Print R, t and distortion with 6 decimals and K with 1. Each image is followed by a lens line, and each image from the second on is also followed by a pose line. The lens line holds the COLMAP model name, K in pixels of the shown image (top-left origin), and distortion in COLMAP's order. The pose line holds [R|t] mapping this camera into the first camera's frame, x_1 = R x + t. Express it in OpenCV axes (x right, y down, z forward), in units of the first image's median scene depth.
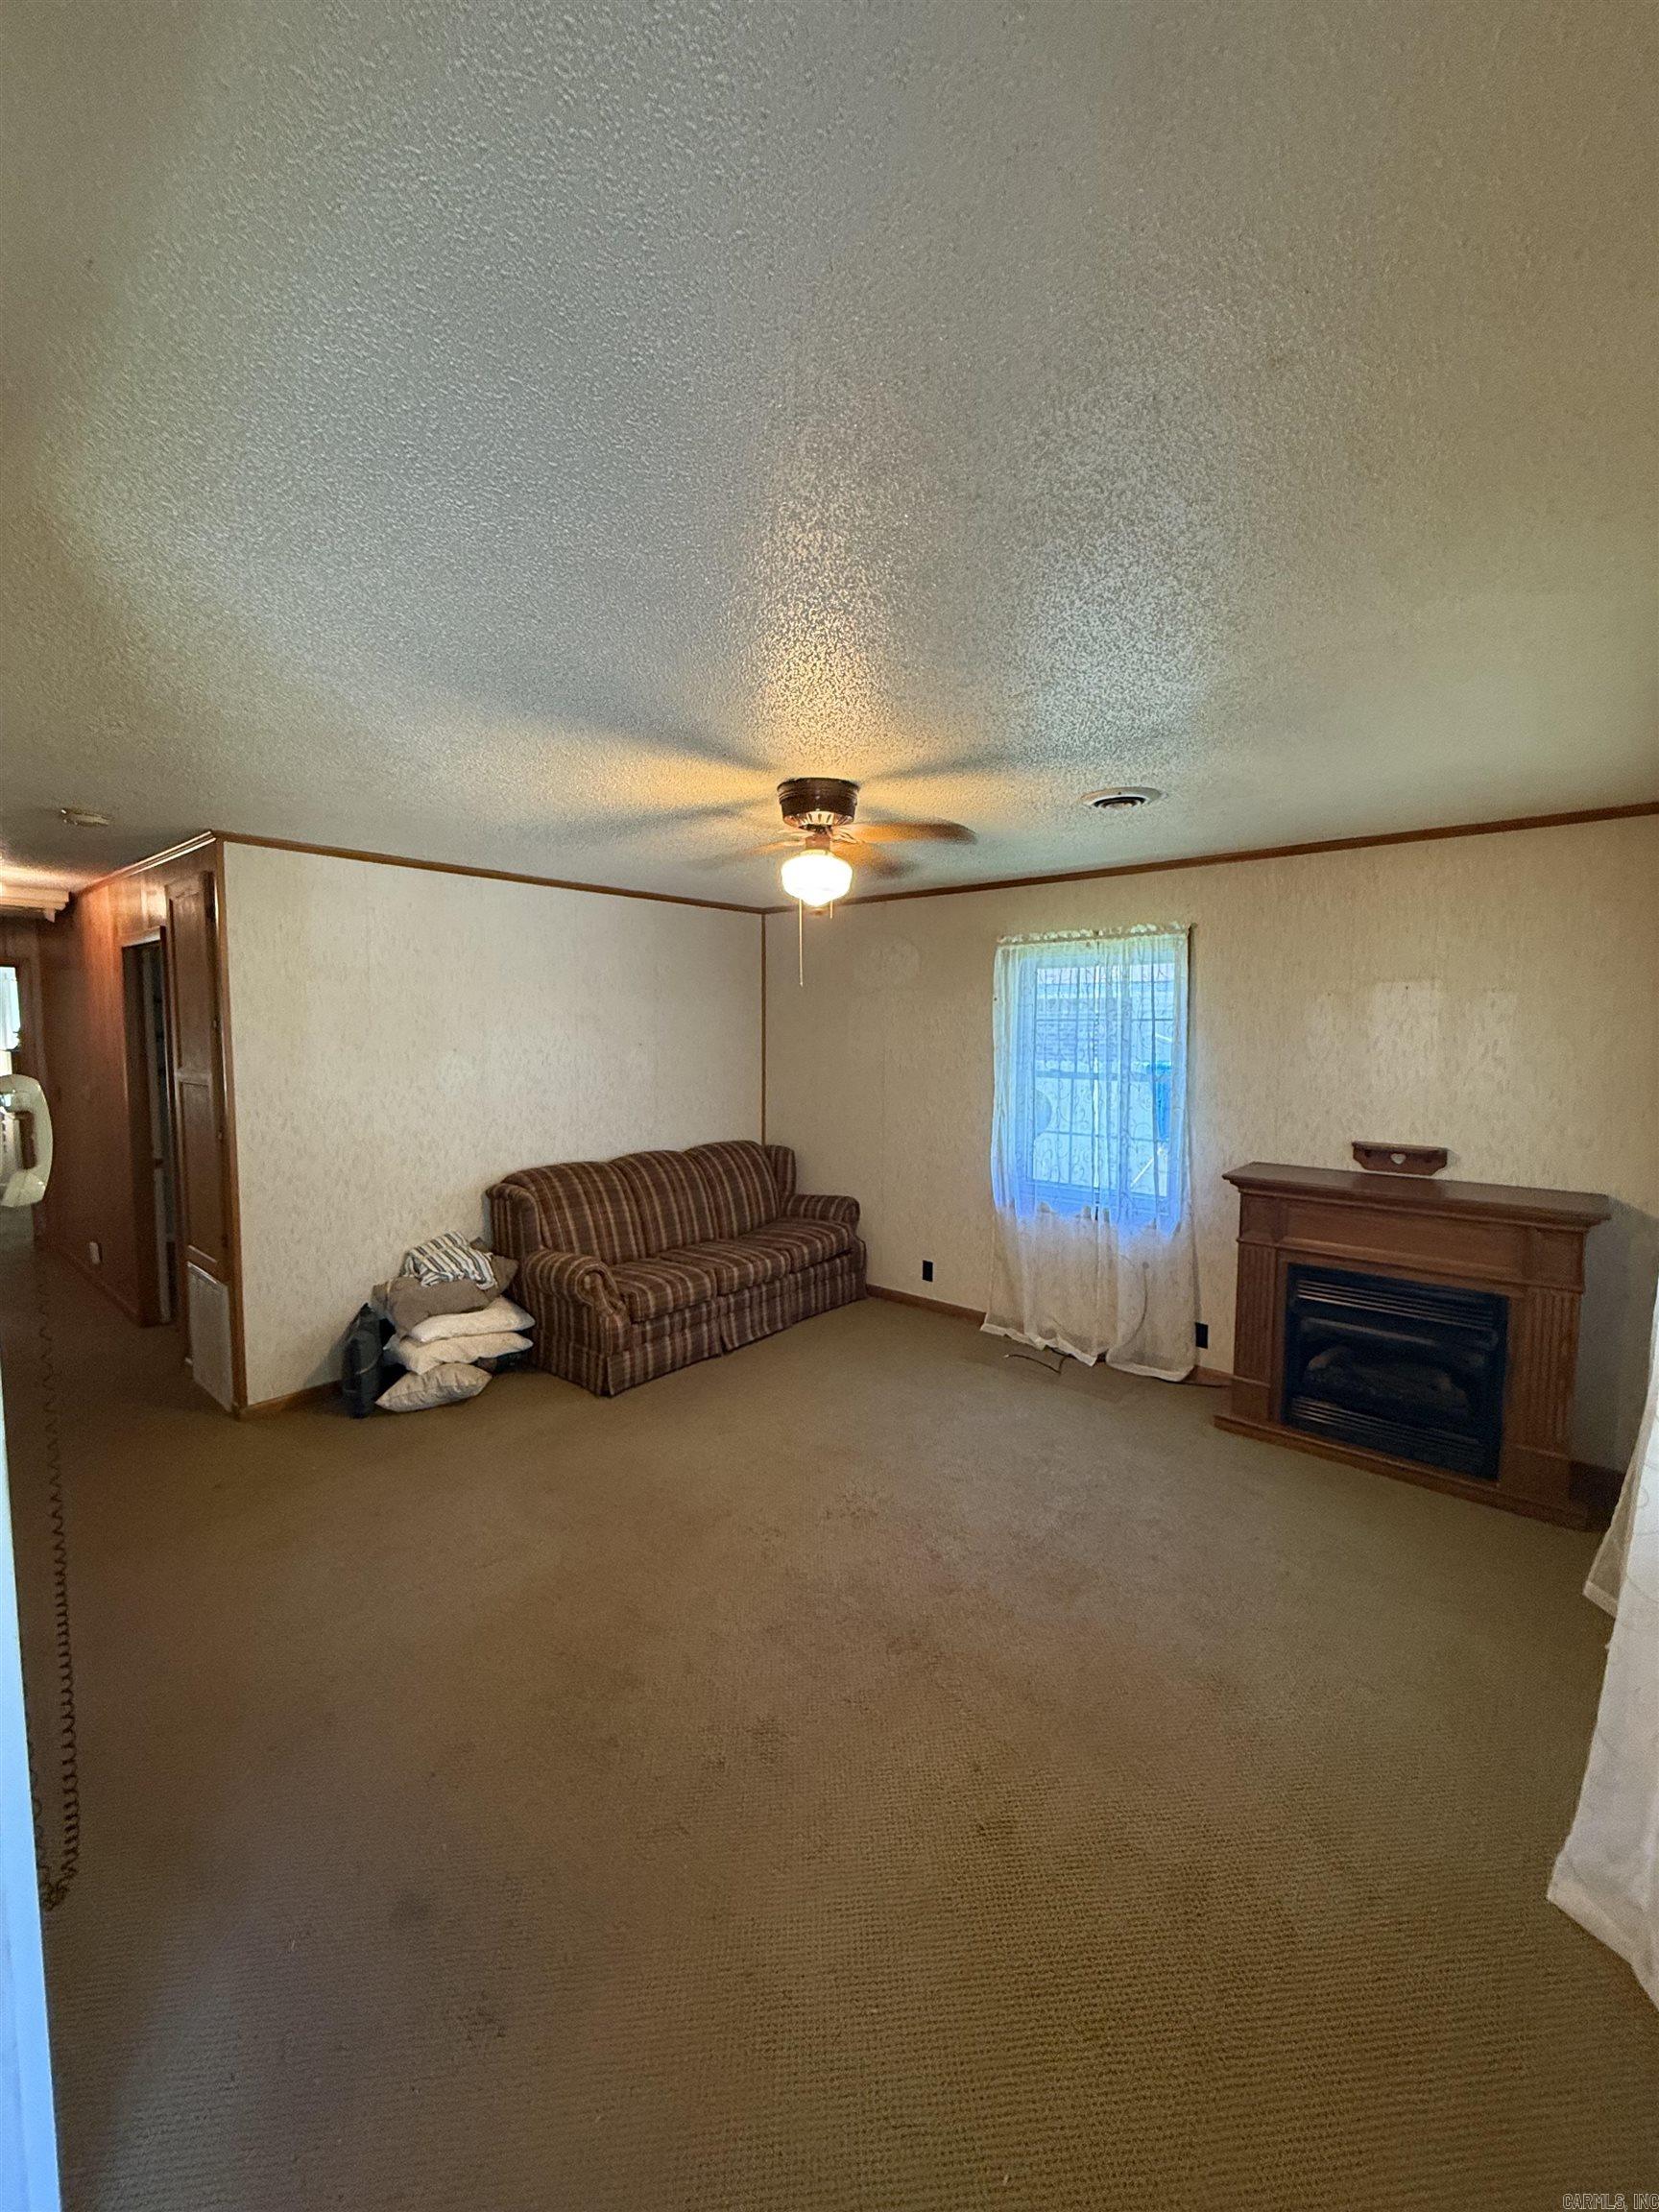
lens RADIAL K [[882.3, 0, 831.3], [0, 882.3, 1100.8], [0, 0, 1]] dist [-0.002382, -0.000050]
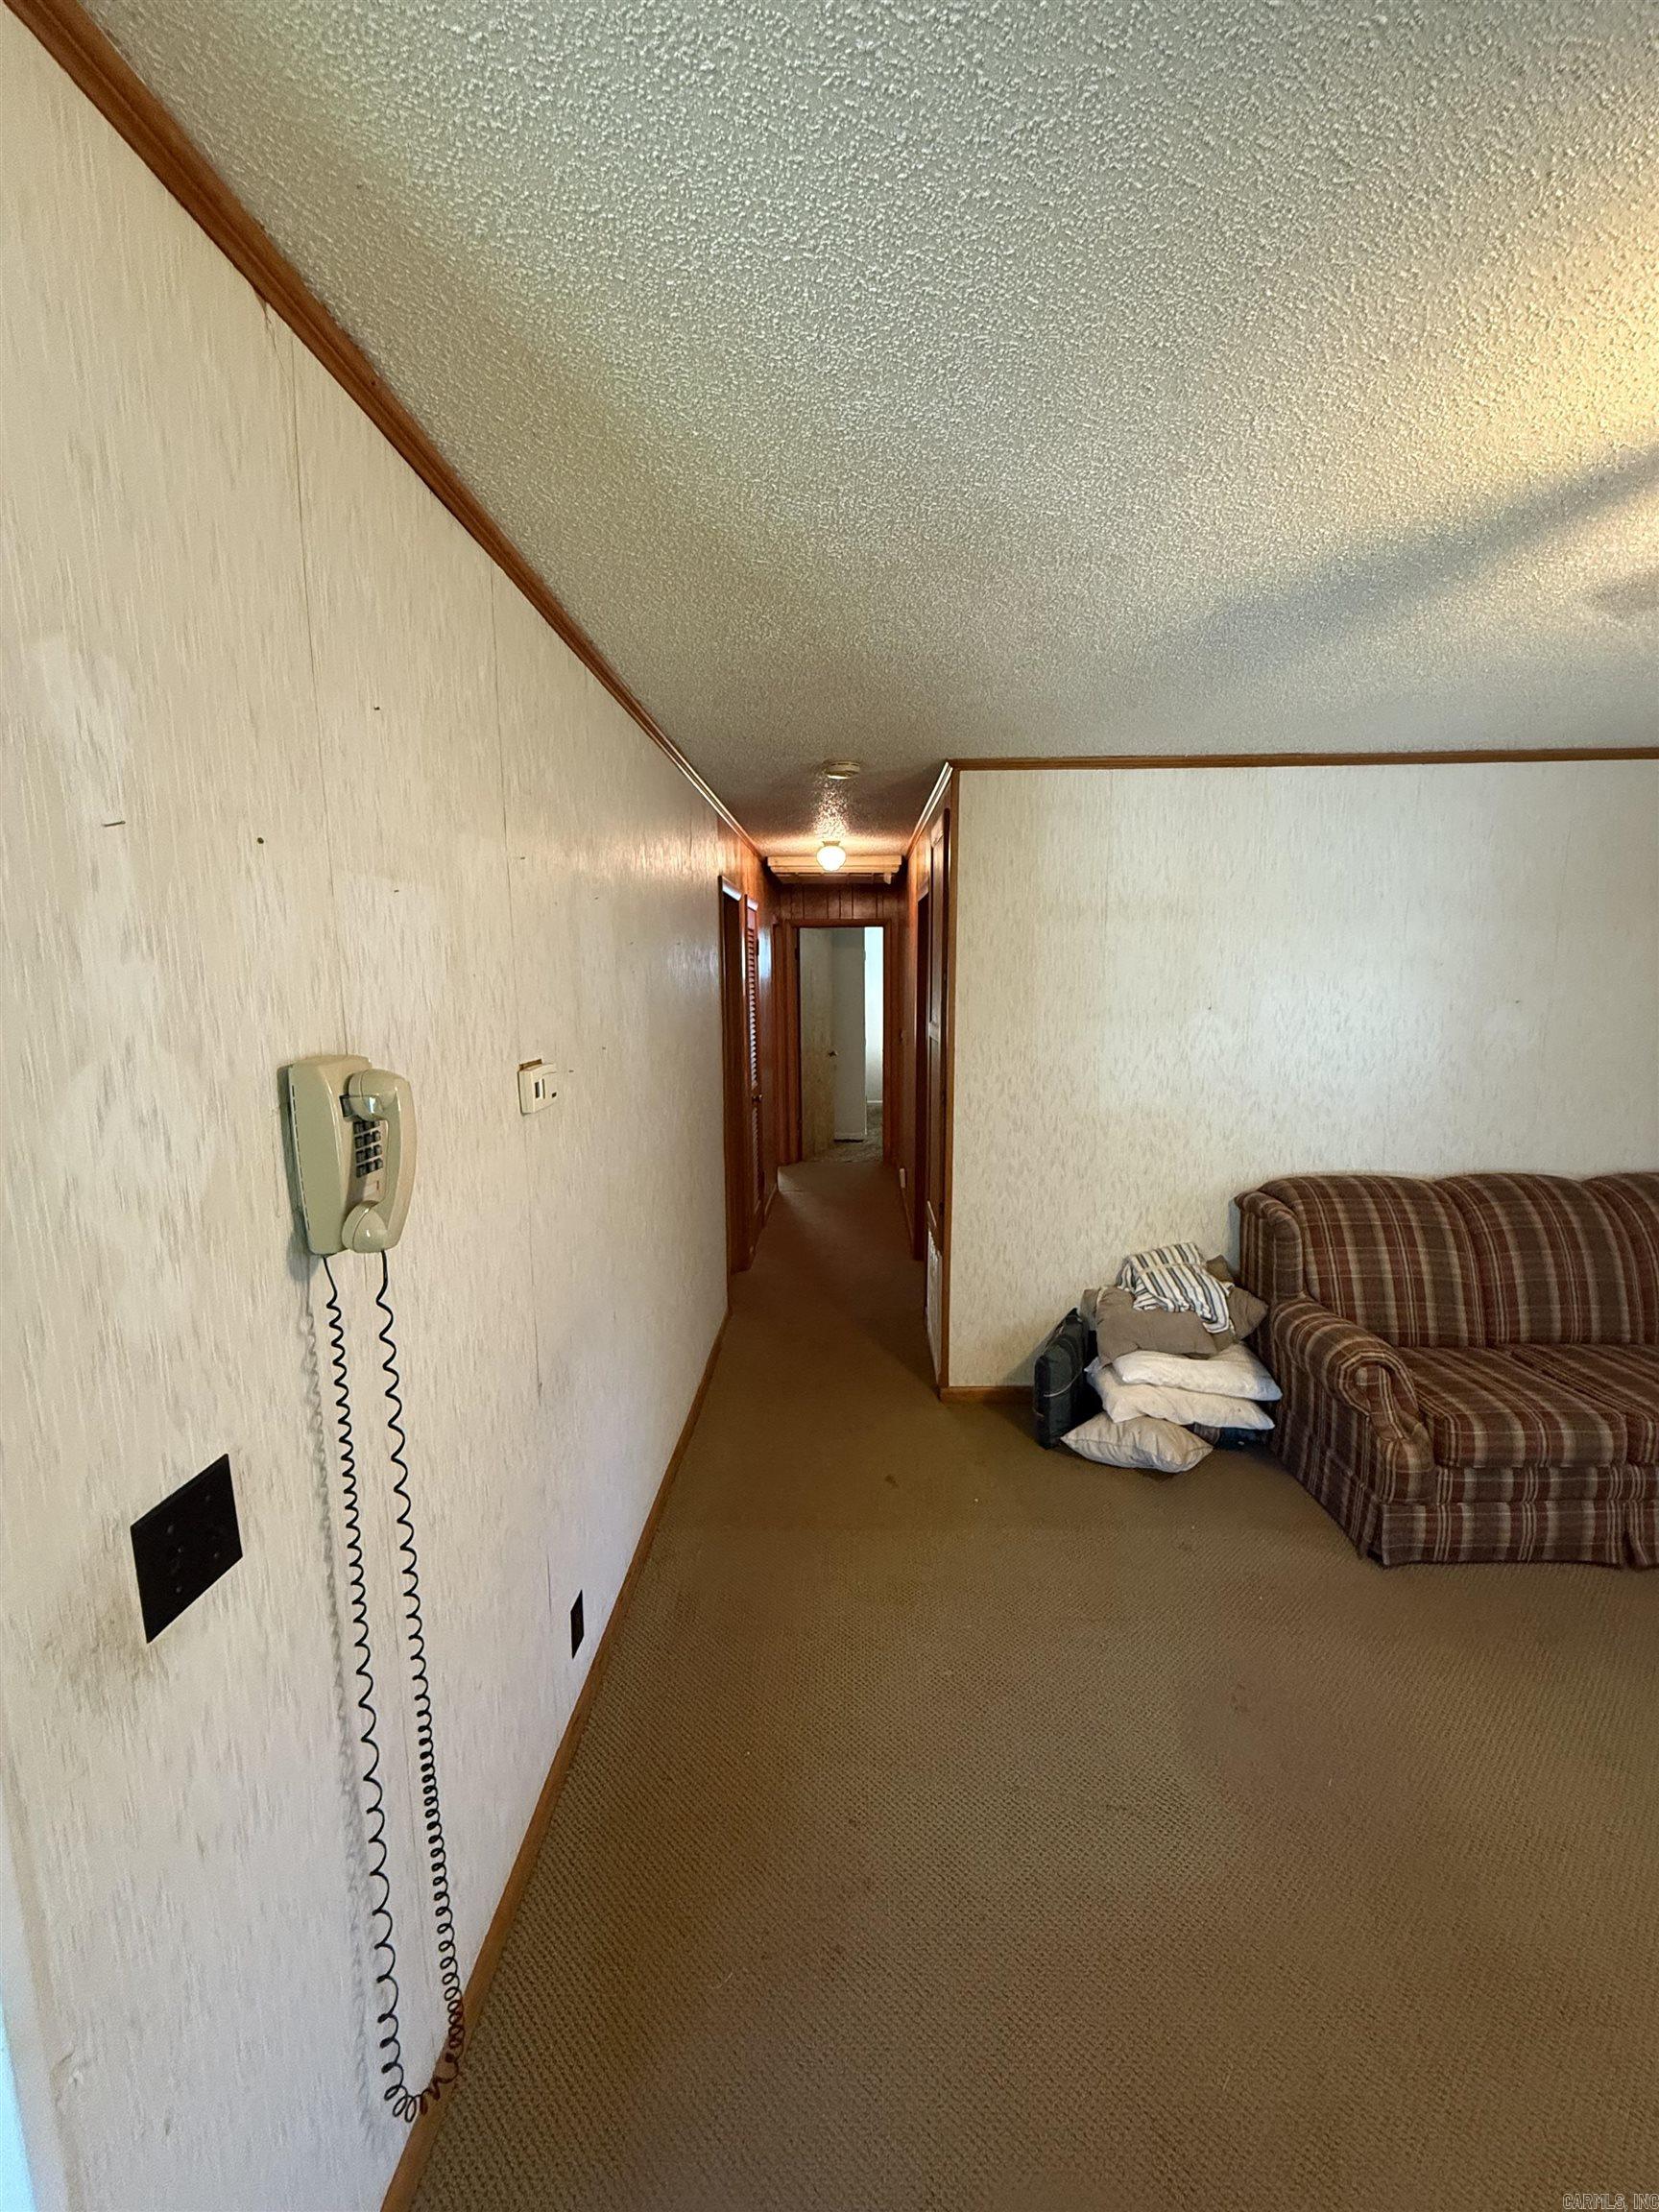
lens RADIAL K [[882.3, 0, 831.3], [0, 882.3, 1100.8], [0, 0, 1]] dist [-0.002382, -0.000050]
pose [[0.633174, 0.101278, -0.767355, -0.047665], [-0.052500, 0.994739, 0.087969, -0.029417], [0.772227, -0.015413, 0.635160, 0.285505]]
